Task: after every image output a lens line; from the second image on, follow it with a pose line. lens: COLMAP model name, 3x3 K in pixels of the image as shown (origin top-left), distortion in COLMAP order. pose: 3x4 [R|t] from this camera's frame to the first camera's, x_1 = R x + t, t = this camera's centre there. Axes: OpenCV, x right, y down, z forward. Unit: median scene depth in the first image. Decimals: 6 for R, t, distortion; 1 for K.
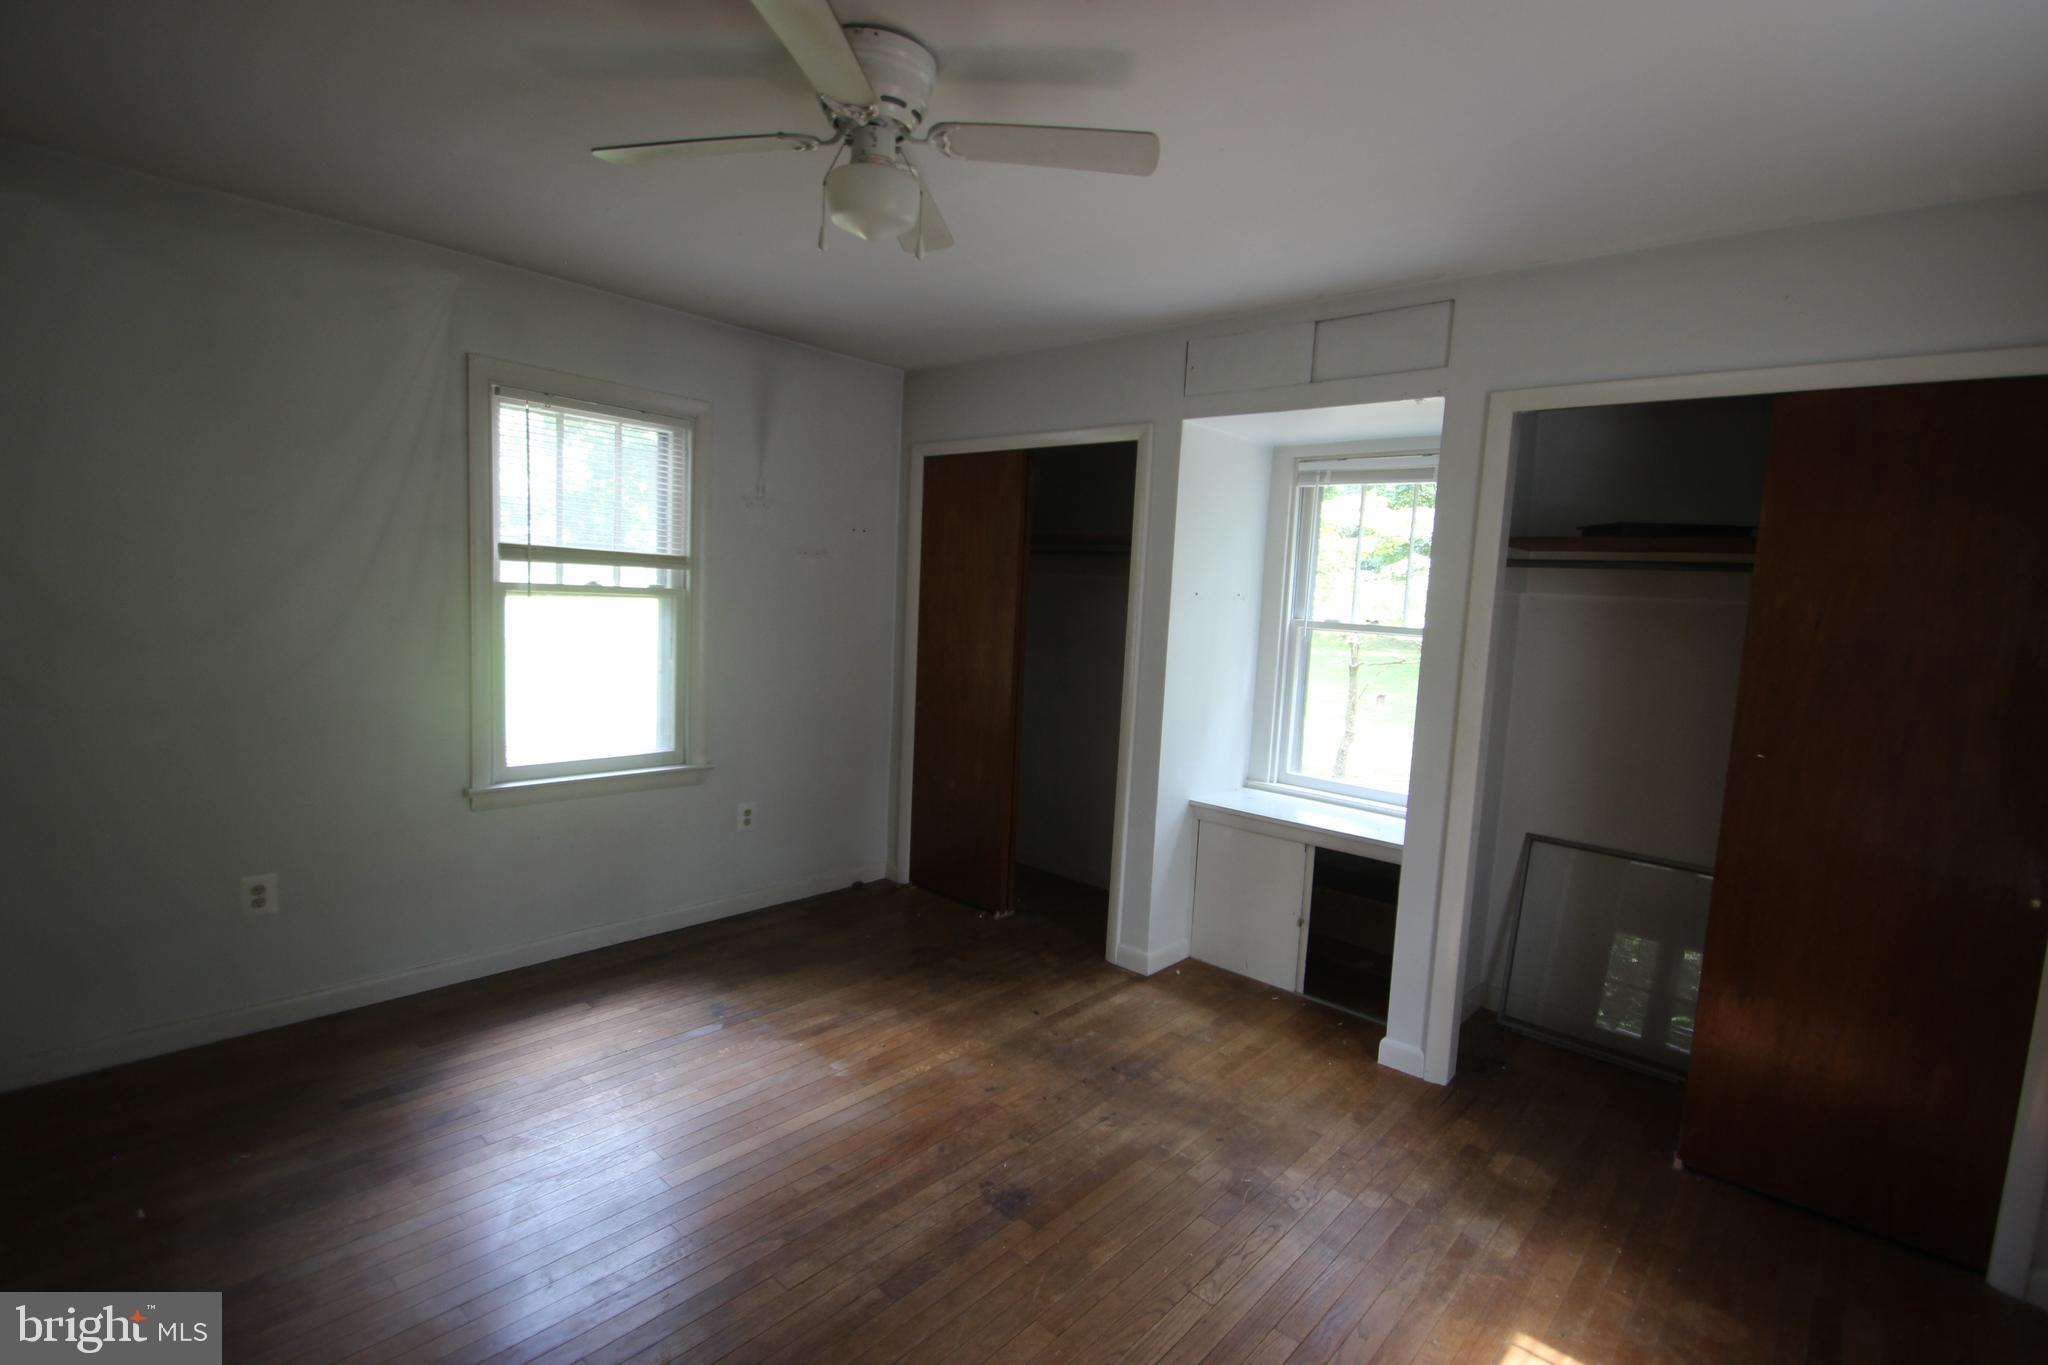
lens RADIAL K [[948.6, 0, 1029.9], [0, 948.6, 688.5], [0, 0, 1]] dist [0.017445, -0.020357]
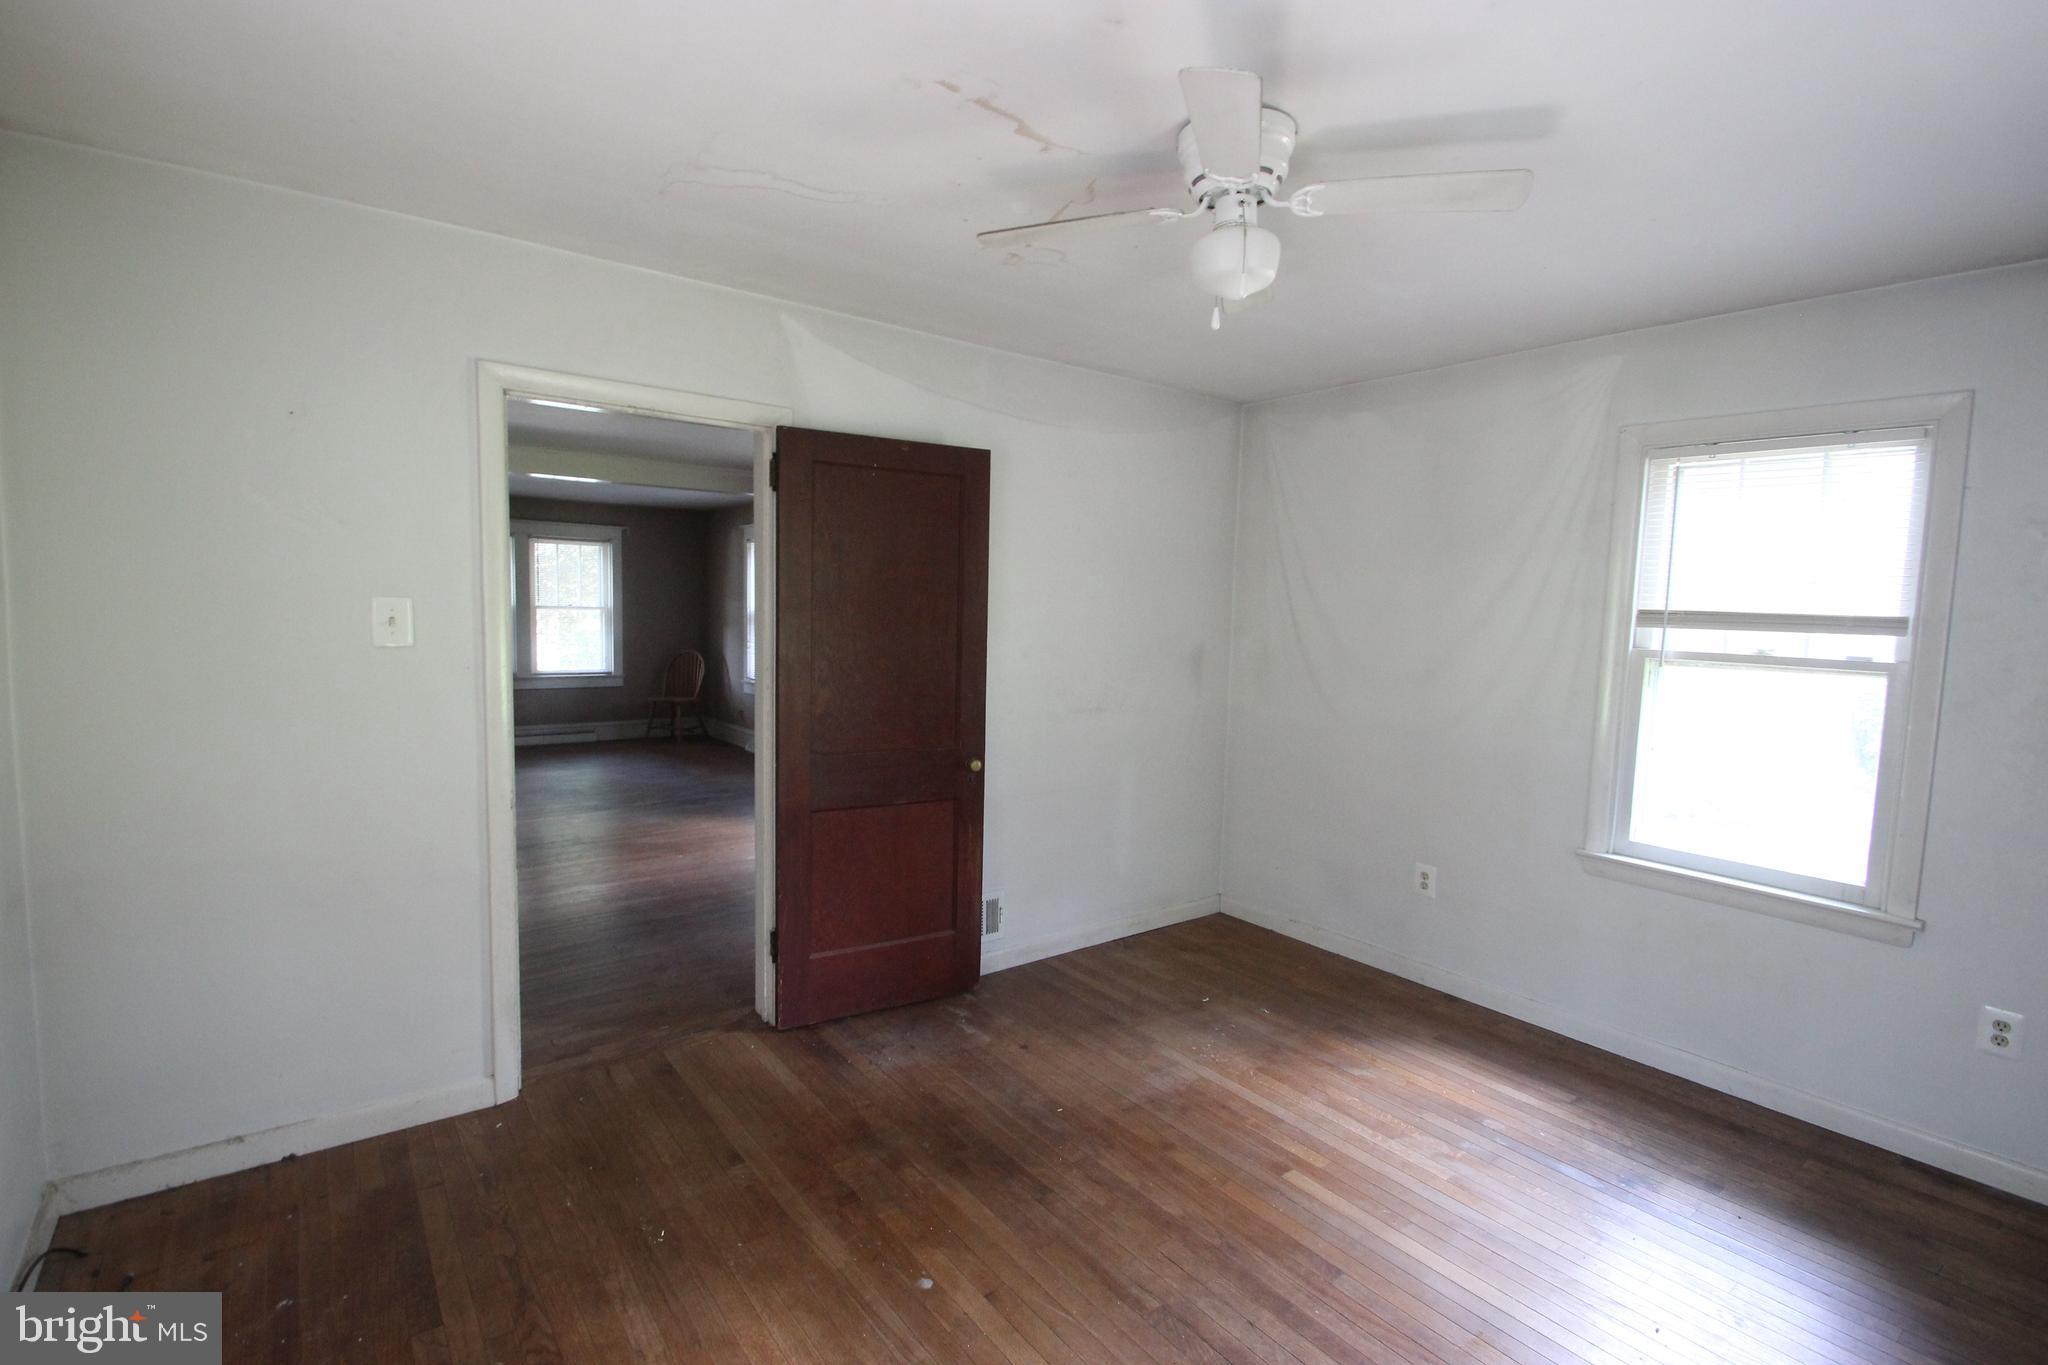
lens RADIAL K [[948.6, 0, 1029.9], [0, 948.6, 688.5], [0, 0, 1]] dist [0.017445, -0.020357]
pose [[-0.183379, 0.032784, -0.982495, 0.530375], [-0.139034, 0.988532, 0.058935, -0.044650], [0.973161, 0.147408, -0.176718, 0.586408]]
